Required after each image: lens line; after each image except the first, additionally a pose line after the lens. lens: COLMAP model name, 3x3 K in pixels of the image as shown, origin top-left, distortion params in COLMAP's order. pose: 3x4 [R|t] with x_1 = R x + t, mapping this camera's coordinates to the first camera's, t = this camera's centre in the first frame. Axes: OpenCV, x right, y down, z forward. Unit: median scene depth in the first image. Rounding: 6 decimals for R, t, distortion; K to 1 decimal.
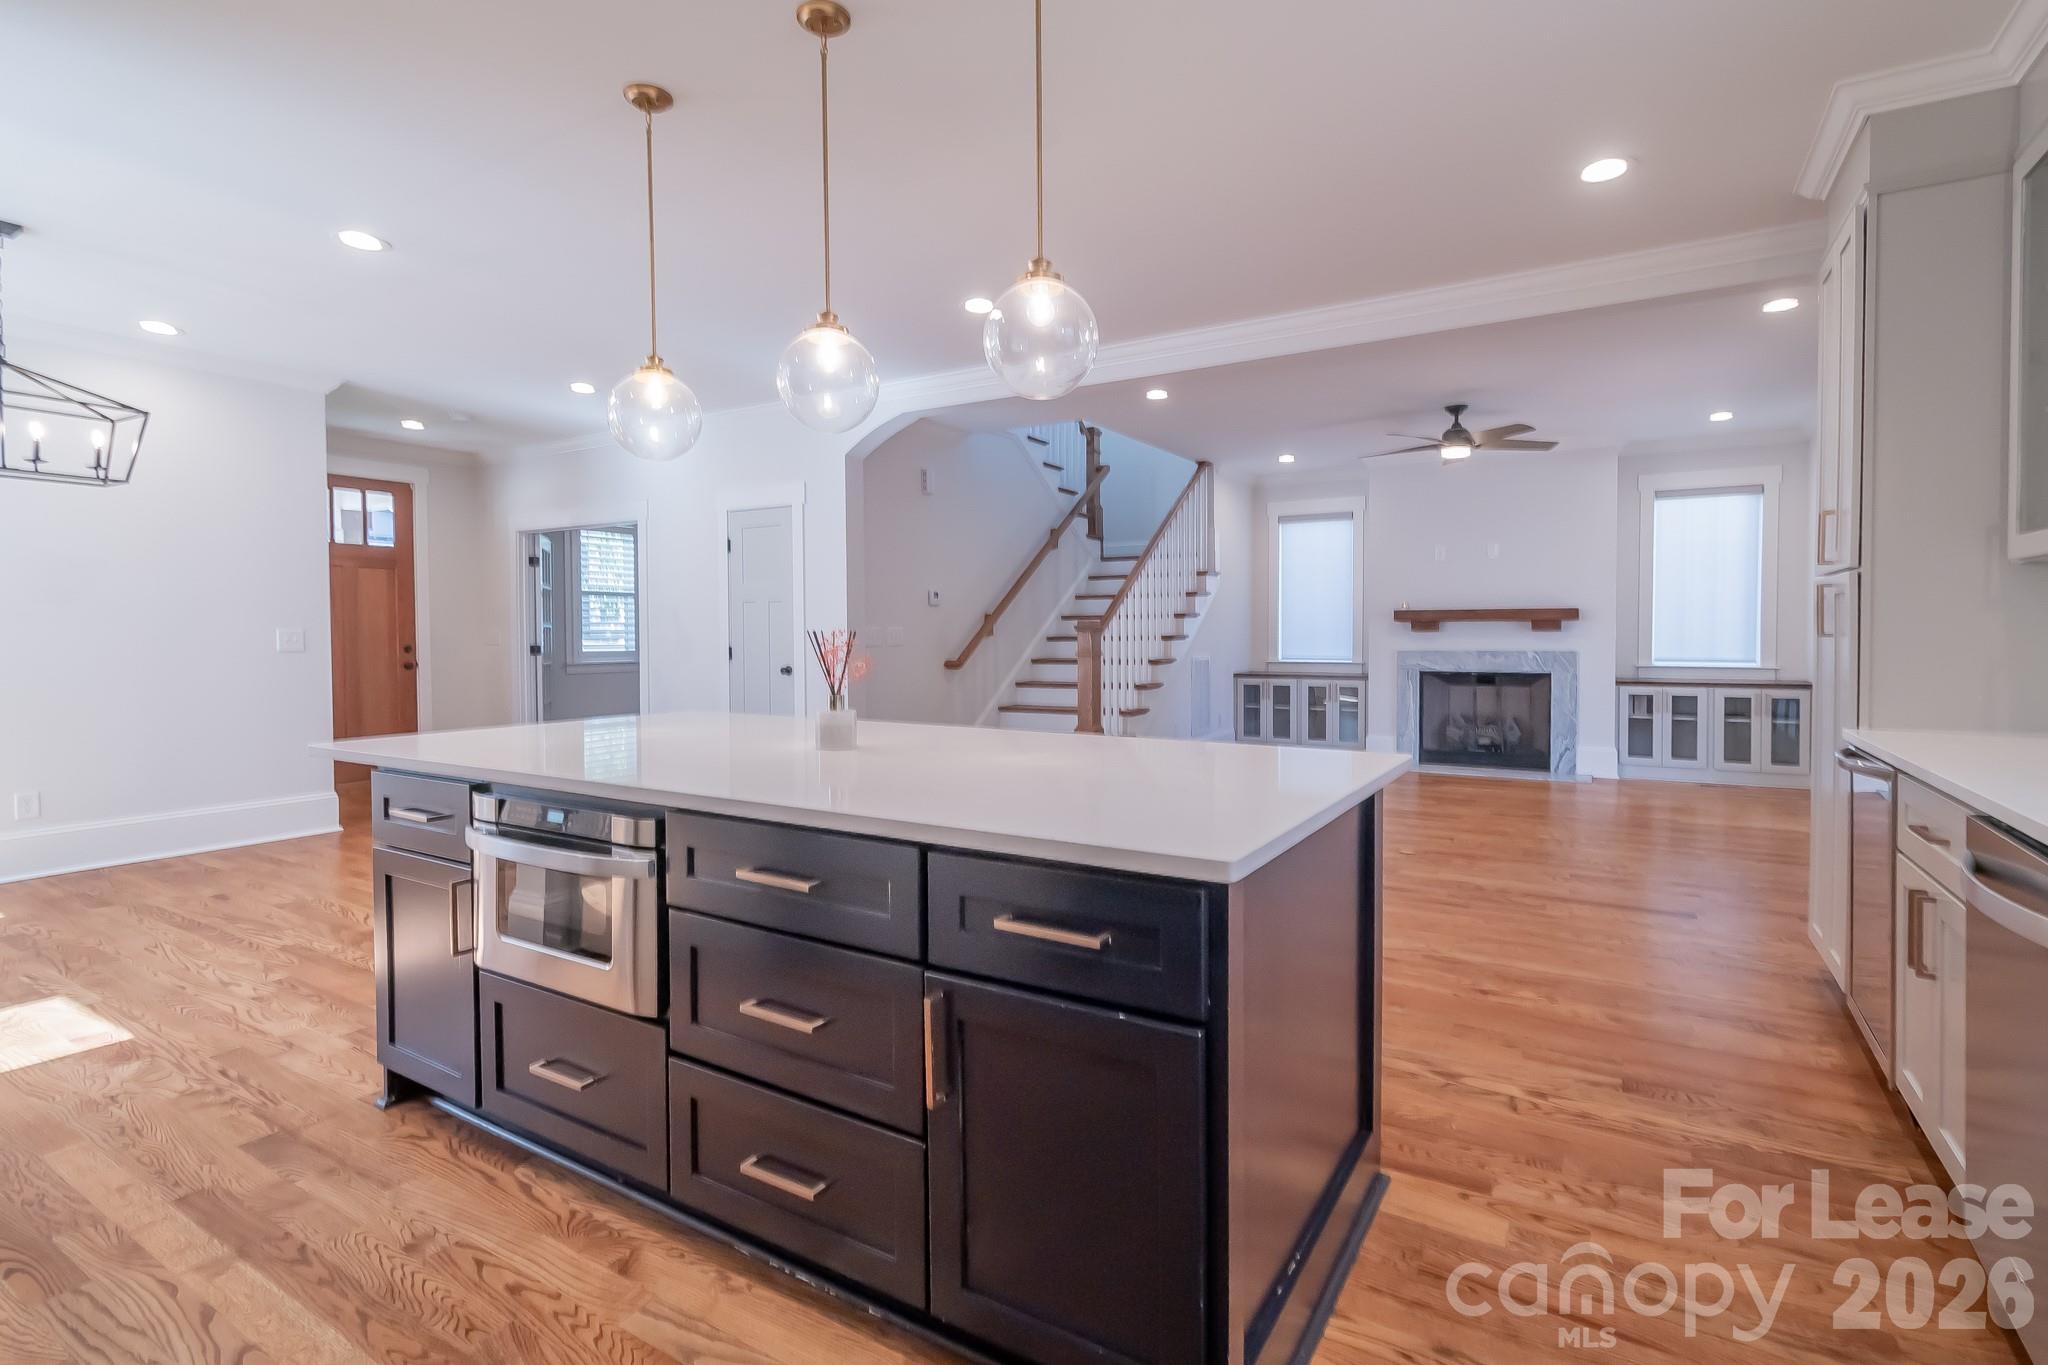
lens RADIAL K [[932.8, 0, 1047.2], [0, 932.8, 650.8], [0, 0, 1]] dist [0.007922, -0.003170]
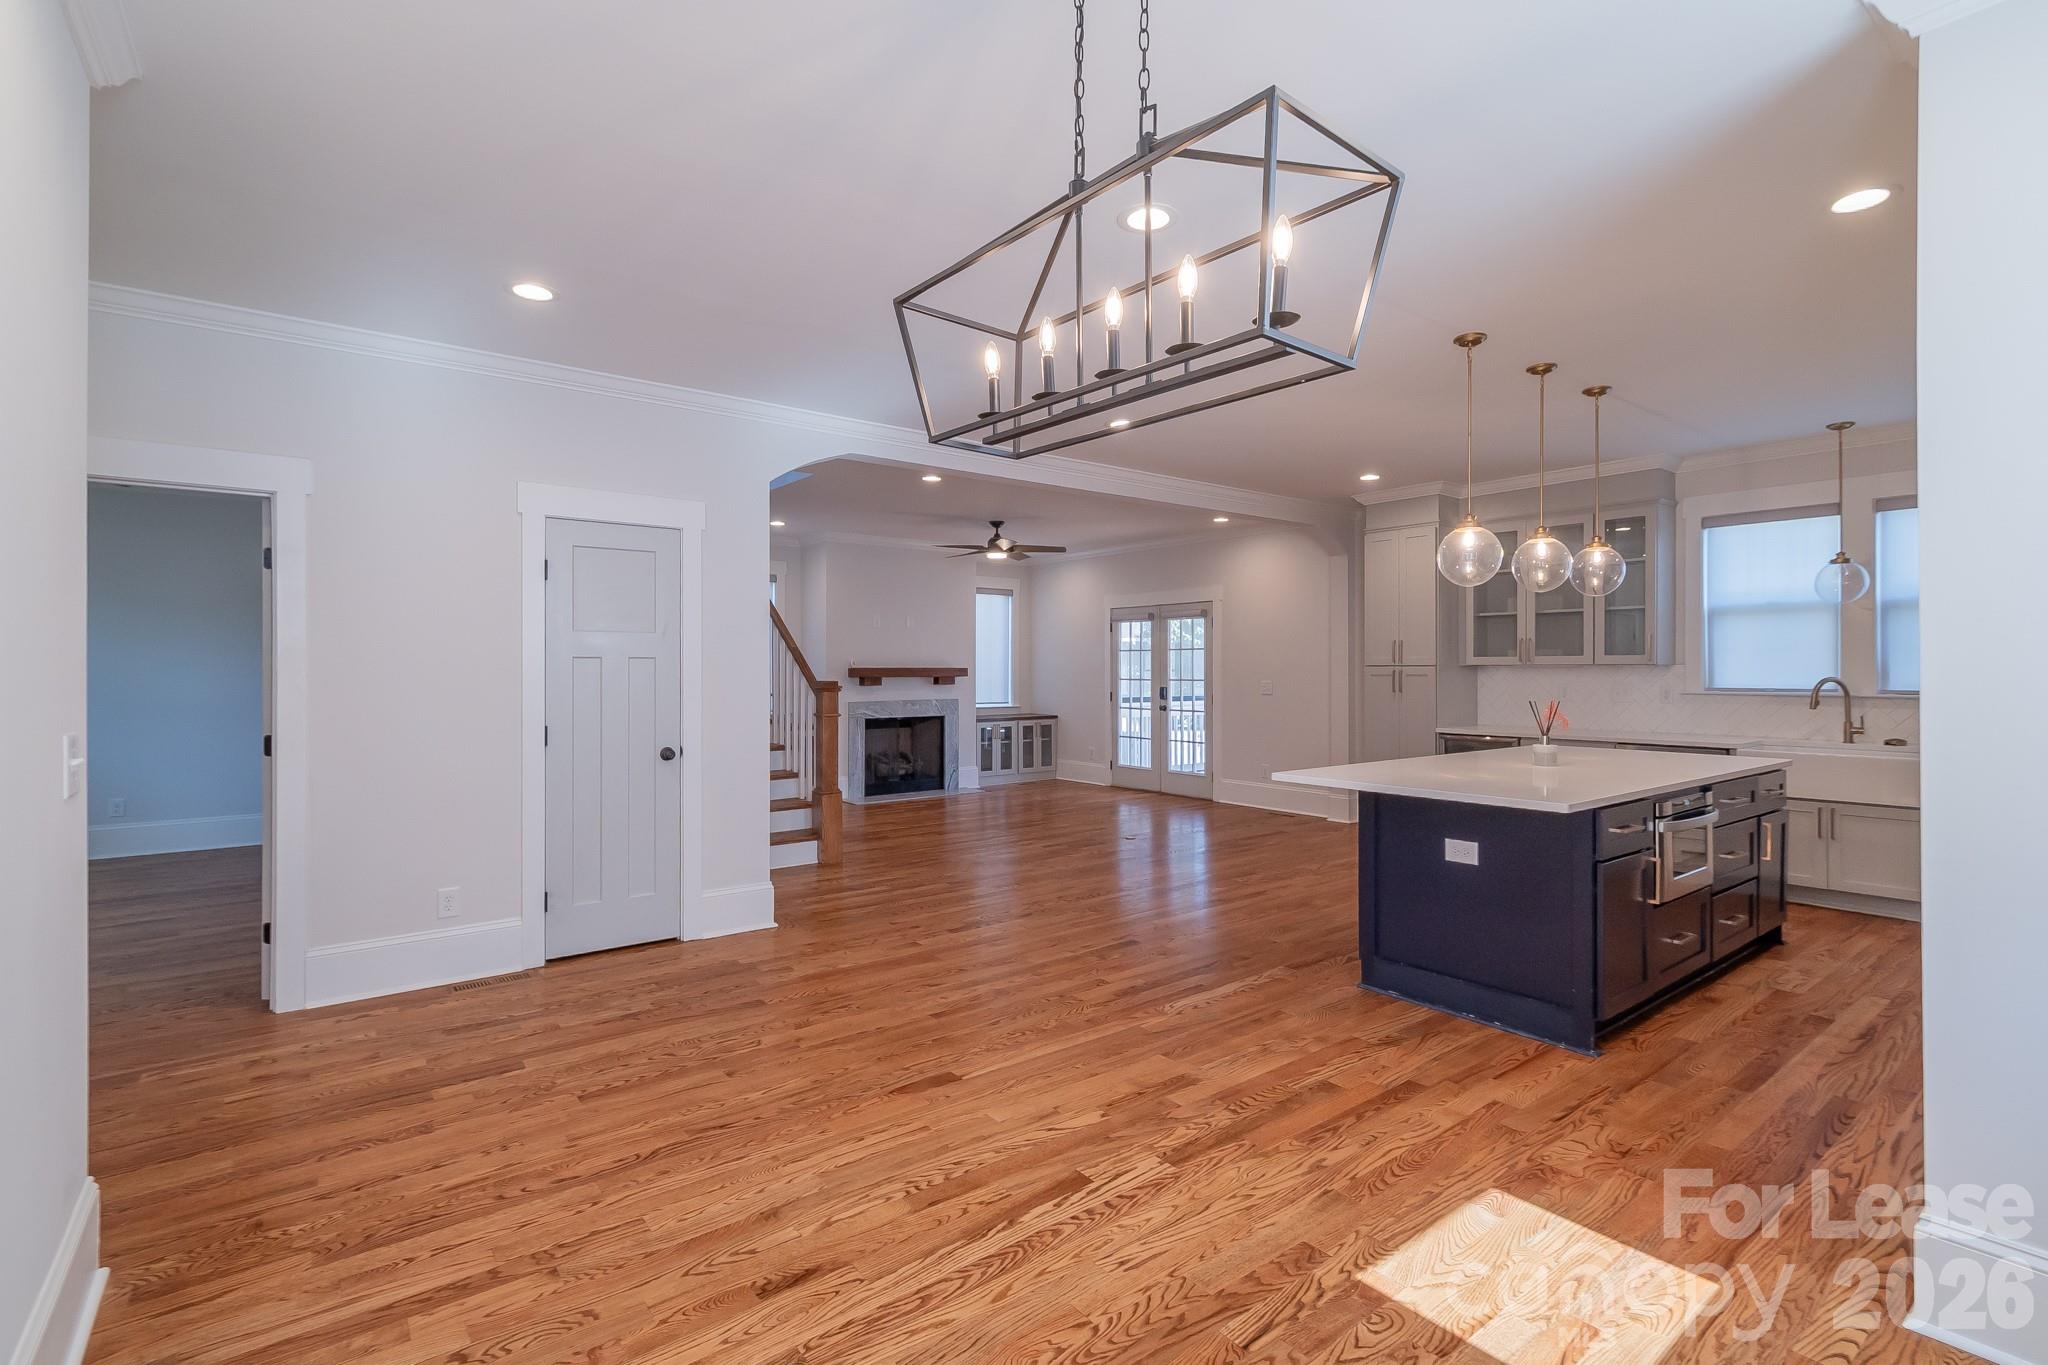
lens RADIAL K [[932.8, 0, 1049.9], [0, 932.8, 675.9], [0, 0, 1]] dist [0.007922, -0.003170]
pose [[0.352136, -0.001360, 0.935948, -0.692747], [0.020098, 0.999779, -0.006109, -0.023452], [-0.935733, 0.020962, 0.352086, 0.379198]]
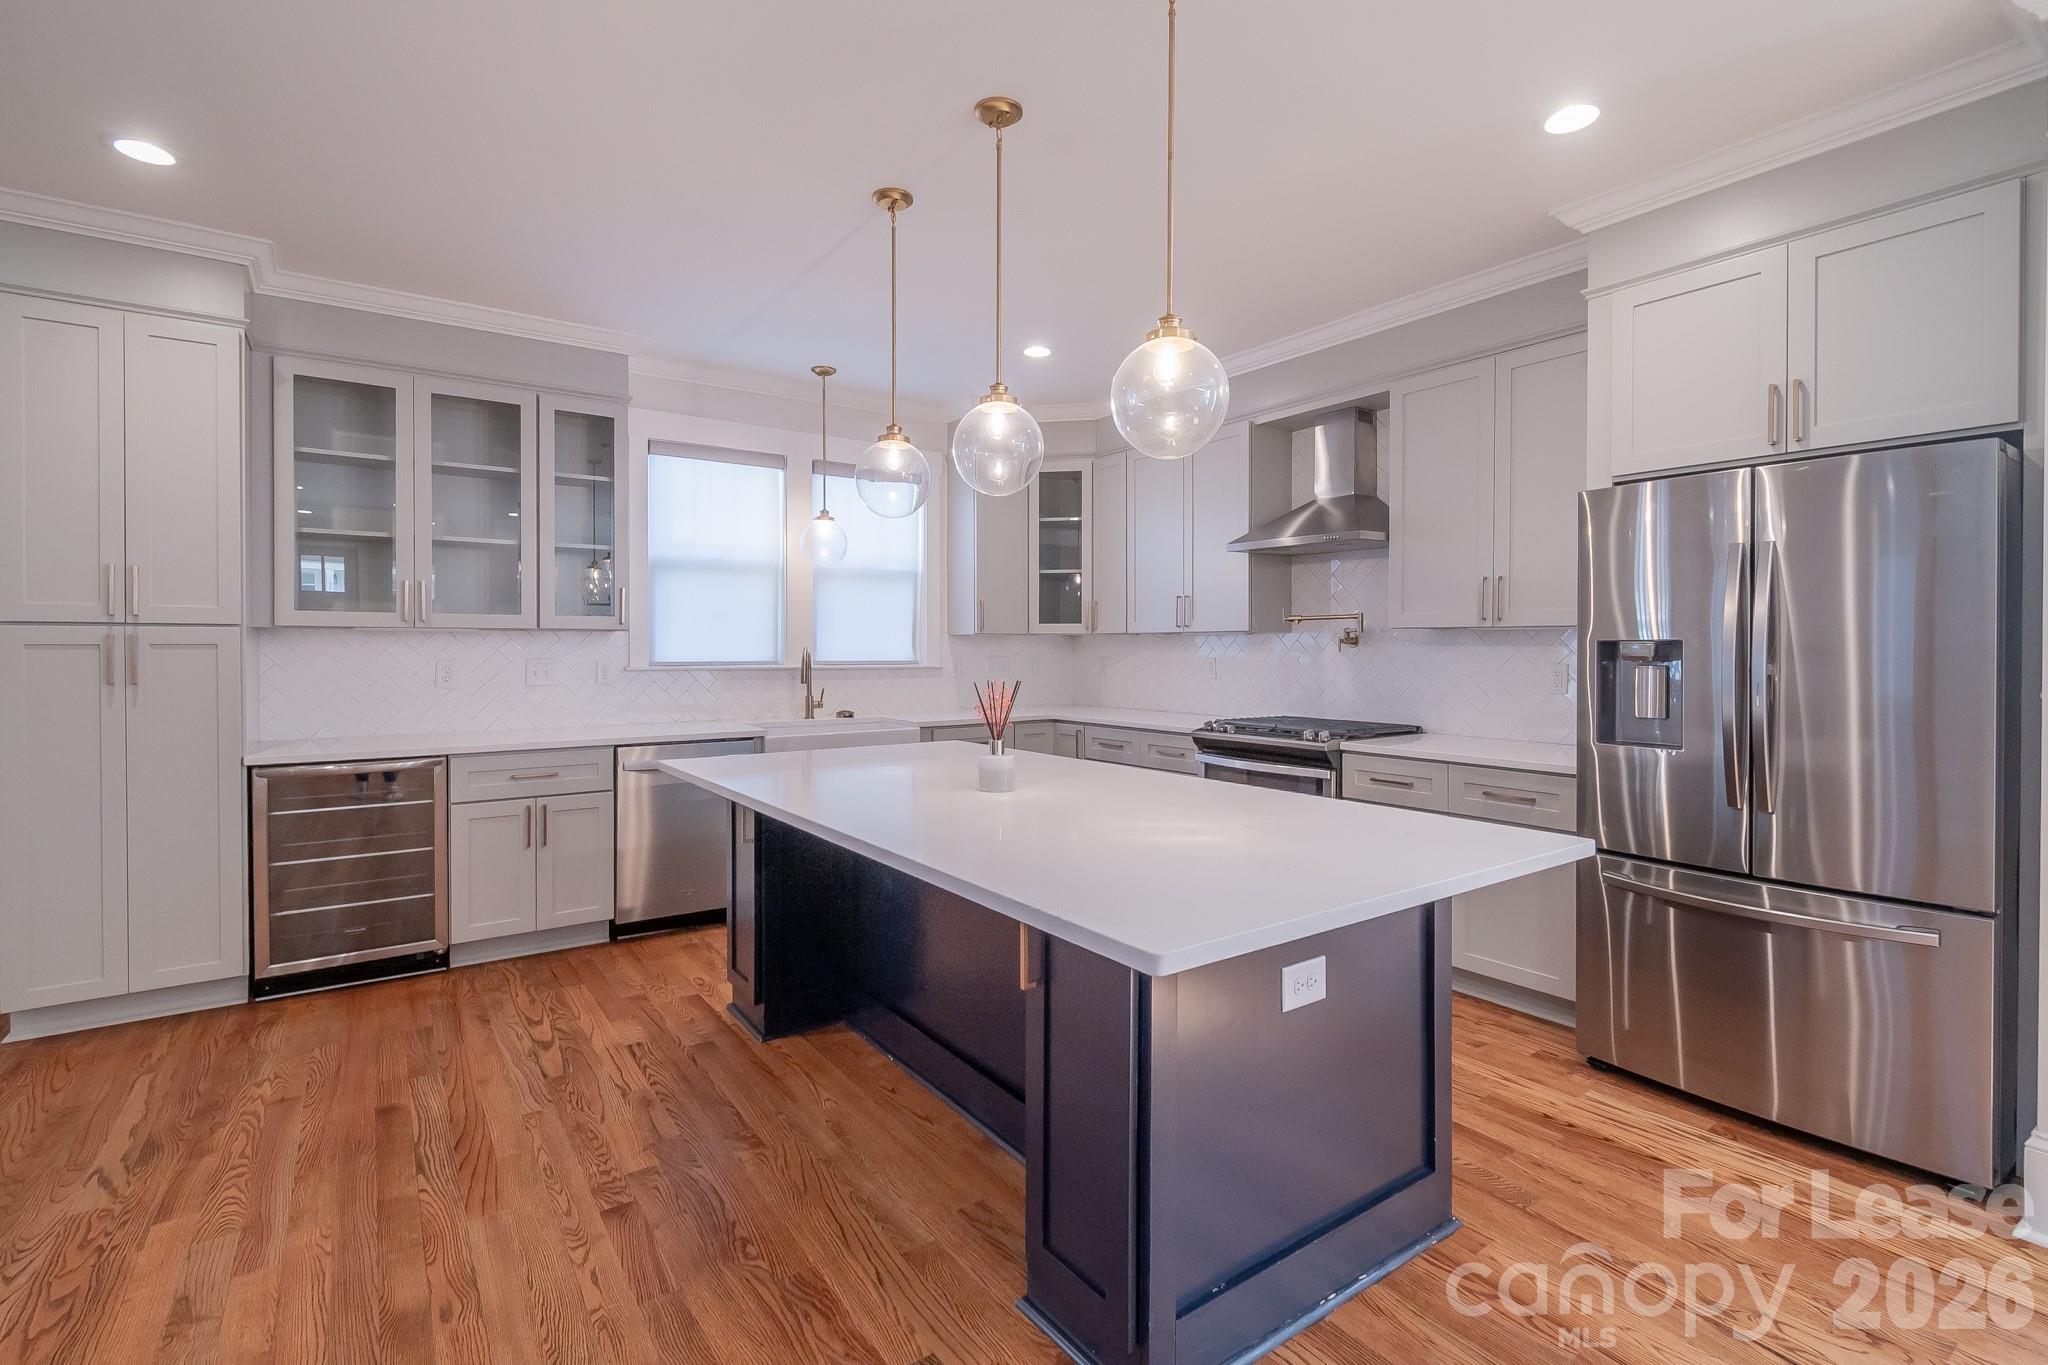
lens RADIAL K [[932.8, 0, 1013.6], [0, 932.8, 652.2], [0, 0, 1]] dist [0.007922, -0.003170]
pose [[-0.910455, 0.003864, 0.413590, -0.208770], [0.013827, 0.999682, 0.021098, -0.023093], [-0.413376, 0.024928, -0.910219, 0.597438]]
